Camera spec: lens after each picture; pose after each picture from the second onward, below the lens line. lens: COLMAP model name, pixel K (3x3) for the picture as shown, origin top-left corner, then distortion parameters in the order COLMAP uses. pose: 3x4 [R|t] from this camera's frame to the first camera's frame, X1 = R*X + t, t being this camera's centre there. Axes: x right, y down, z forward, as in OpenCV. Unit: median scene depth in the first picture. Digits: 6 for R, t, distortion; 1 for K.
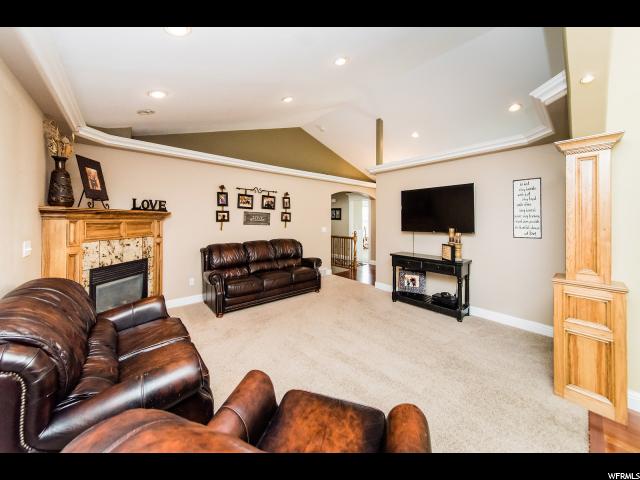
lens RADIAL K [[223.5, 0, 317.8], [0, 223.5, 221.3], [0, 0, 1]] dist [-0.000554, -0.000070]
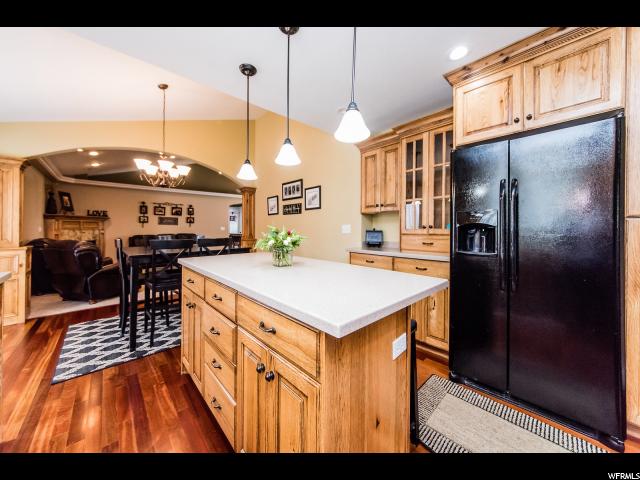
lens RADIAL K [[223.5, 0, 308.7], [0, 223.5, 227.7], [0, 0, 1]] dist [-0.000554, -0.000070]
pose [[0.999699, -0.004981, 0.024016, 1.069697], [0.005007, 0.999987, -0.001008, 0.065656], [-0.024011, 0.001128, 0.999711, -1.012147]]
